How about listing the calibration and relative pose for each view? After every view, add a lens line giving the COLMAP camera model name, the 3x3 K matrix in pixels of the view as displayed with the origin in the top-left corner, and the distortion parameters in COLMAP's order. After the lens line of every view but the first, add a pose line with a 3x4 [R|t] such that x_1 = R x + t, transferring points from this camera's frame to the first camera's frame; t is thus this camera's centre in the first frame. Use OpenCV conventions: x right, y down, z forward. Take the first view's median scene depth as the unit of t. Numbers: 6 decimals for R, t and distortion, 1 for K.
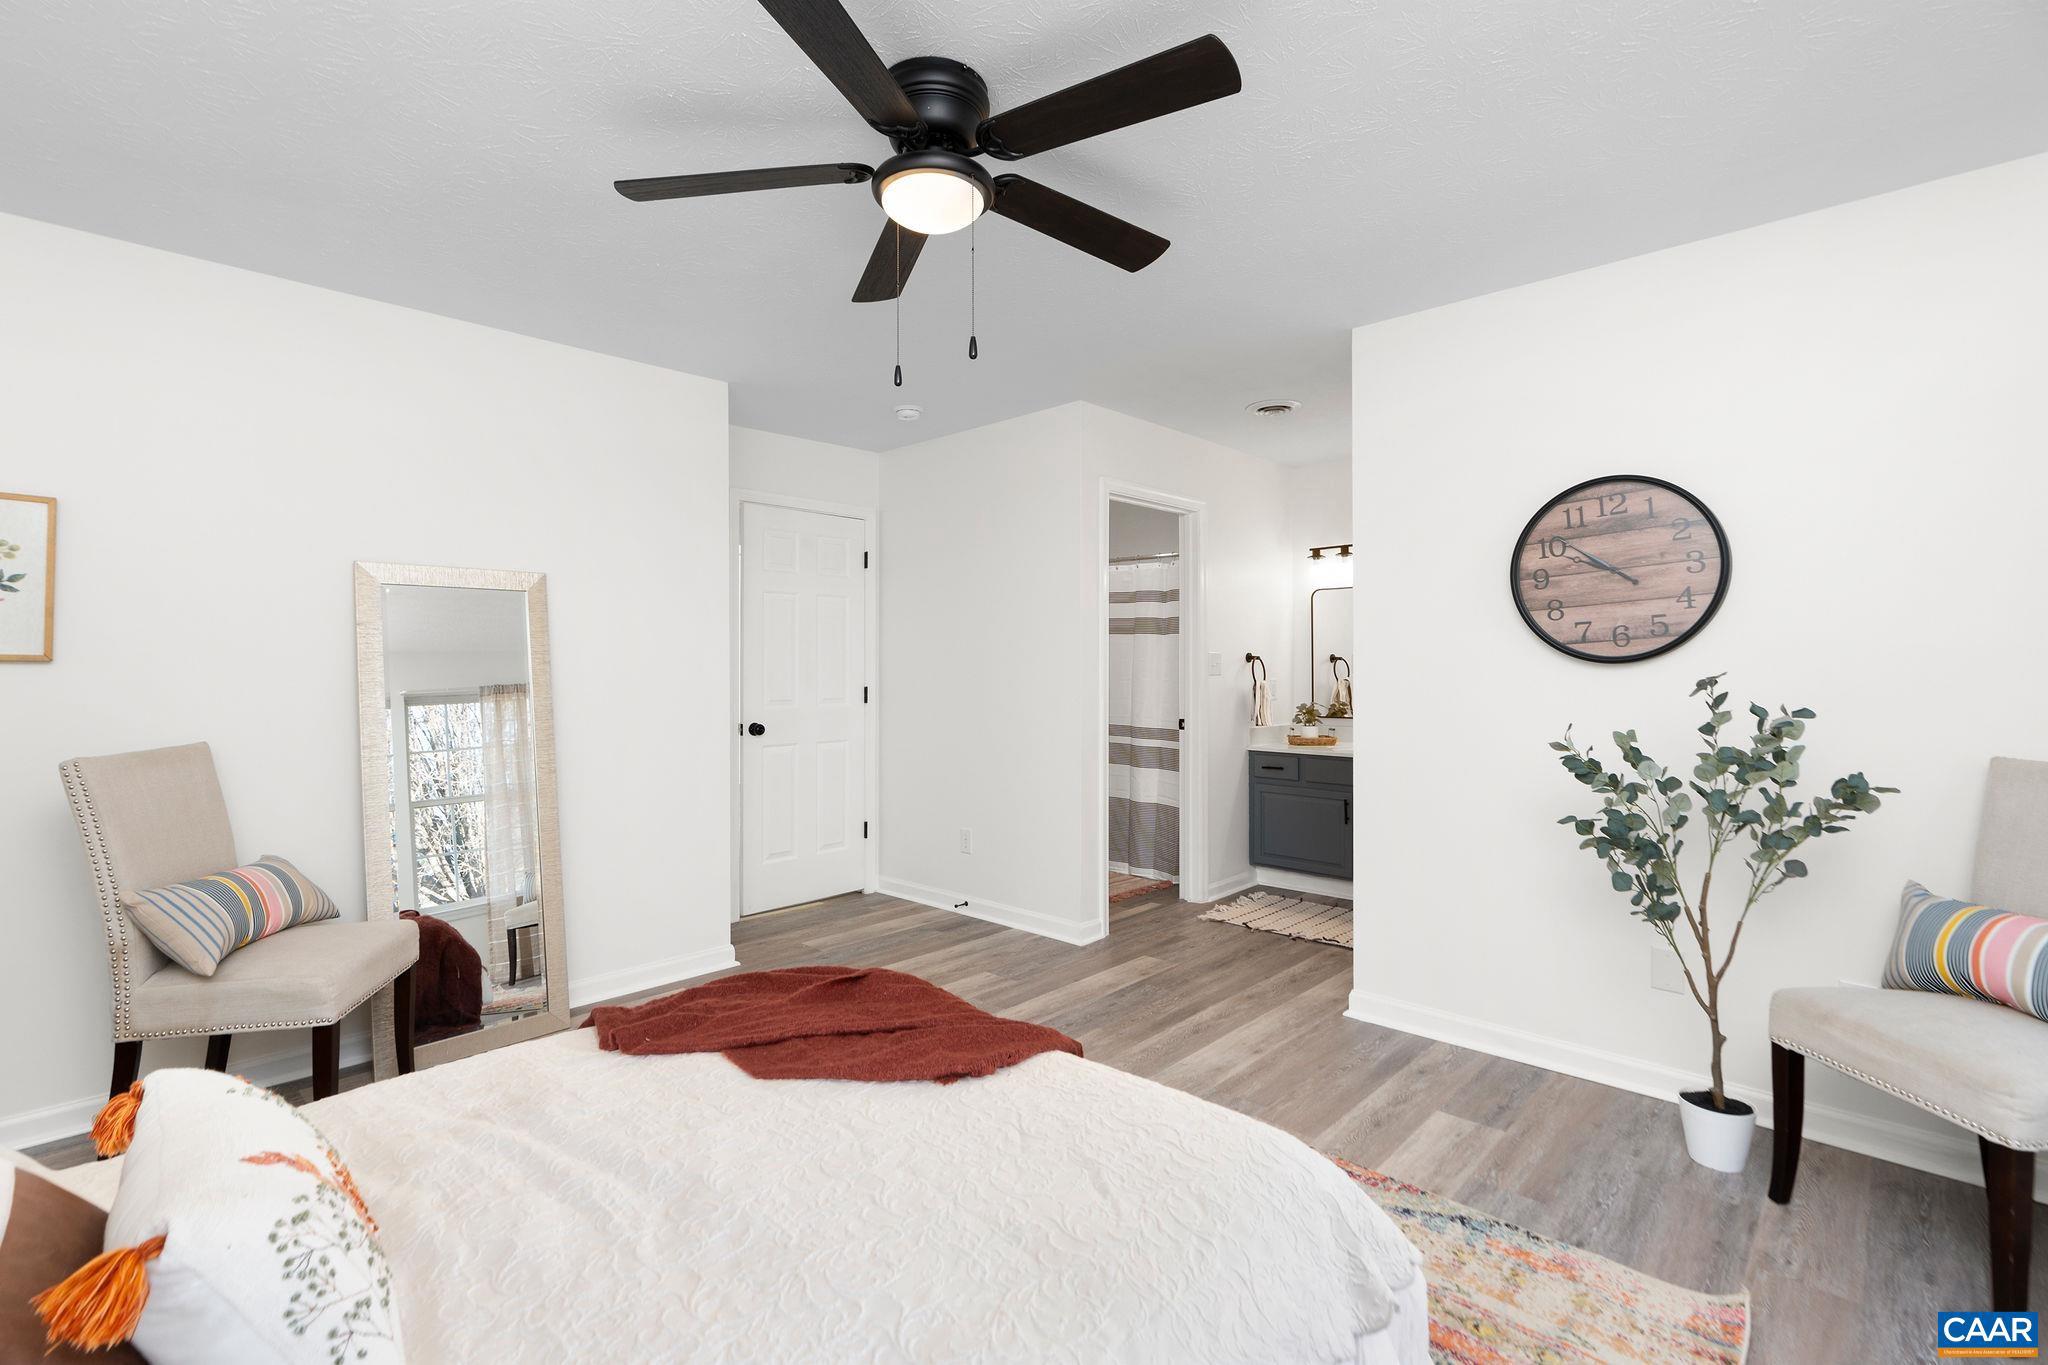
lens RADIAL K [[932.8, 0, 1016.7], [0, 932.8, 680.2], [0, 0, 1]] dist [-0.008992, 0.002191]
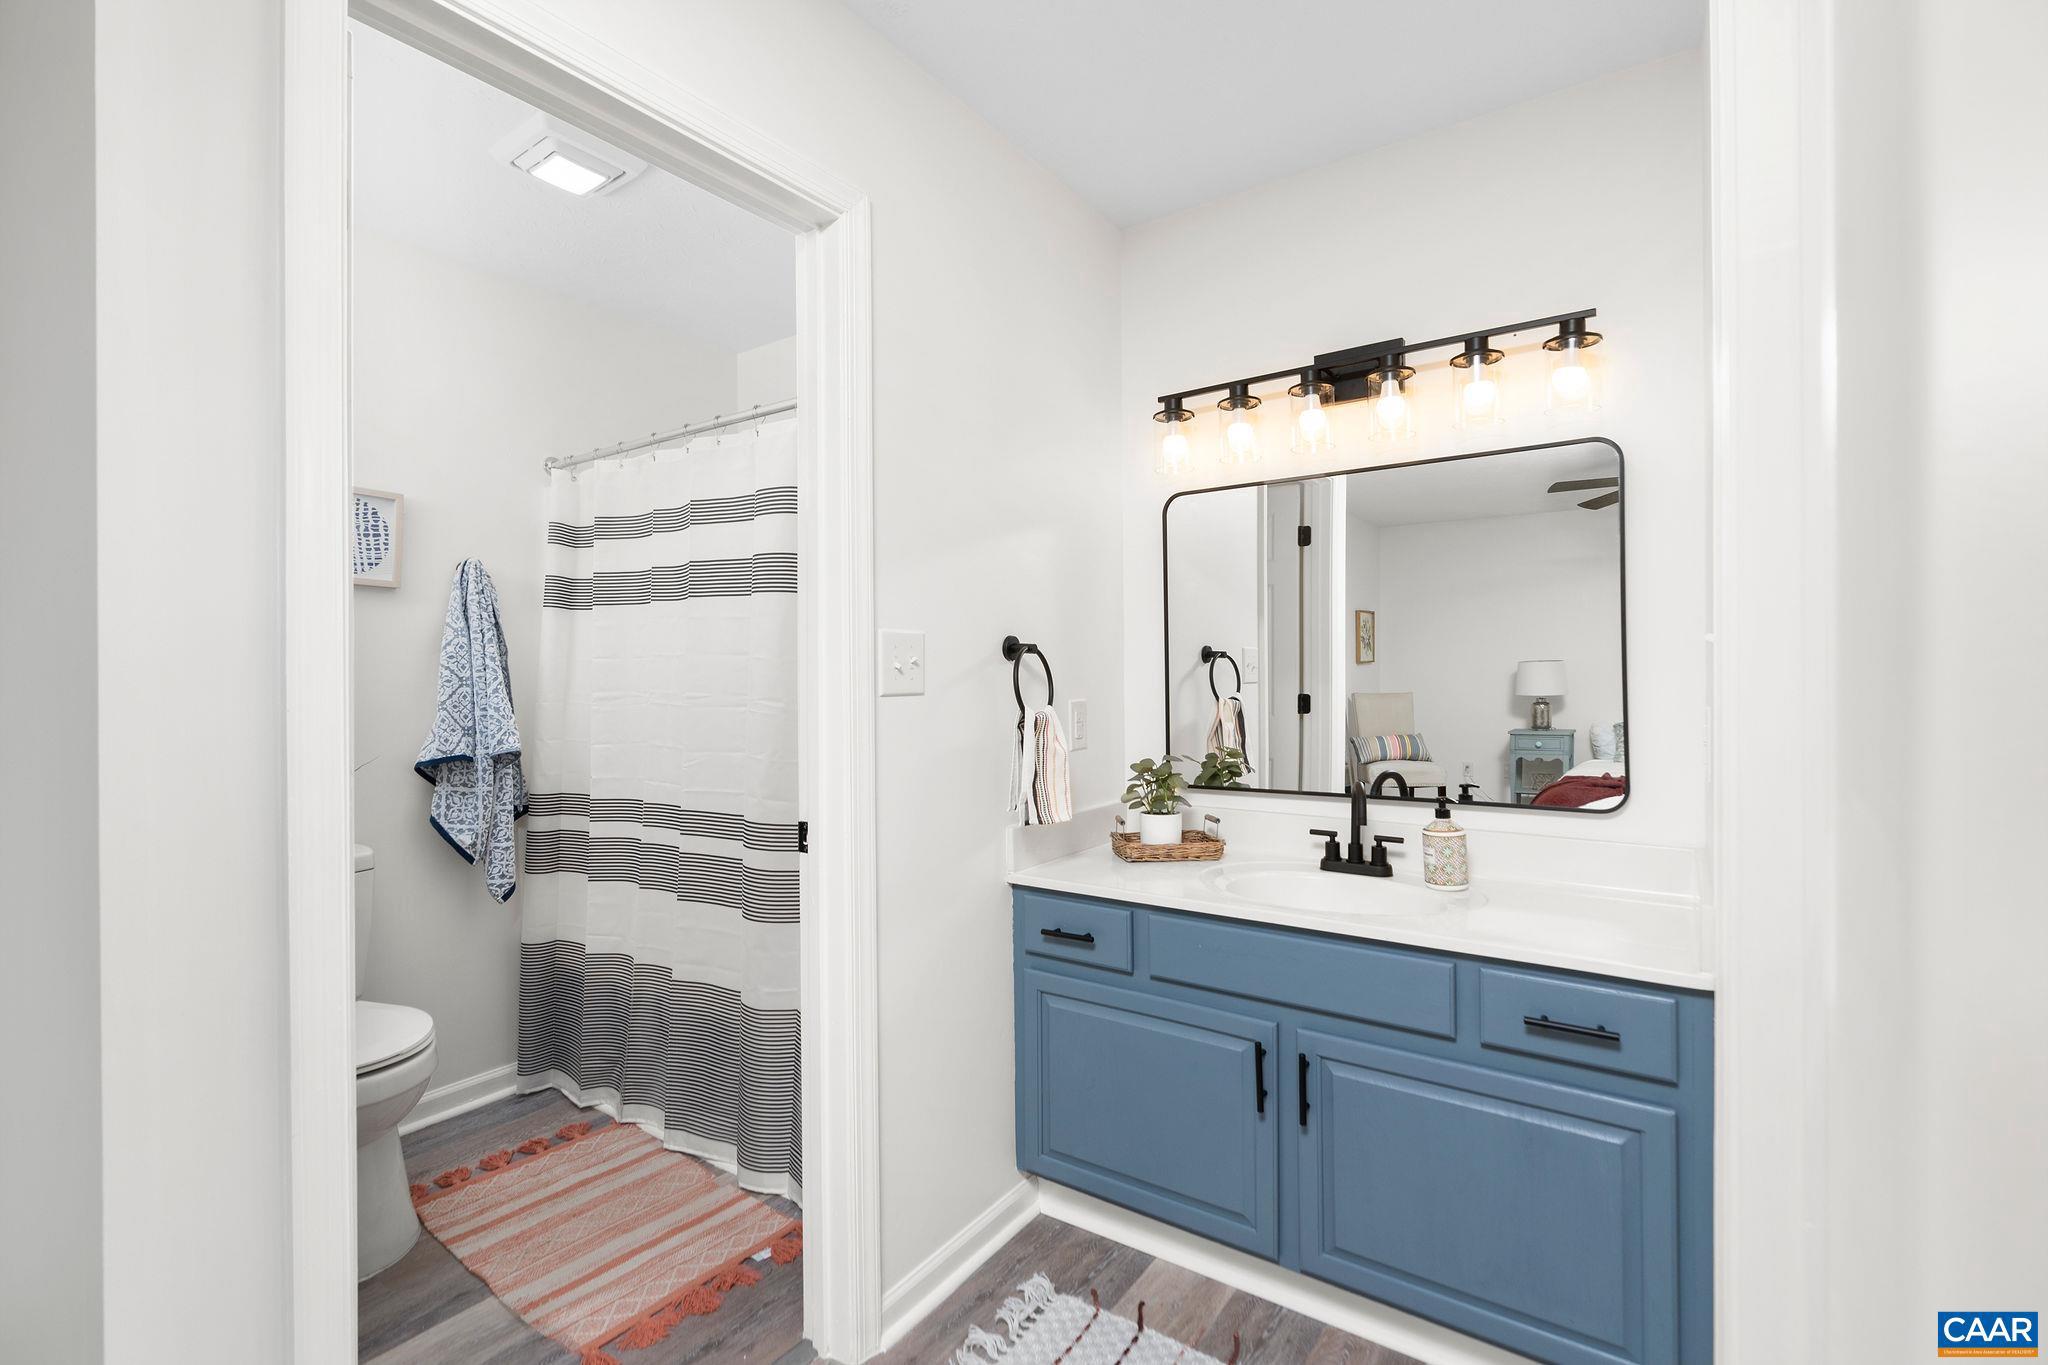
lens RADIAL K [[932.8, 0, 1027.1], [0, 932.8, 679.8], [0, 0, 1]] dist [-0.008992, 0.002191]
pose [[0.987881, -0.003634, 0.155170, 0.188304], [0.004343, 0.999982, -0.004229, -0.009346], [-0.155152, 0.004852, 0.987879, 0.588095]]
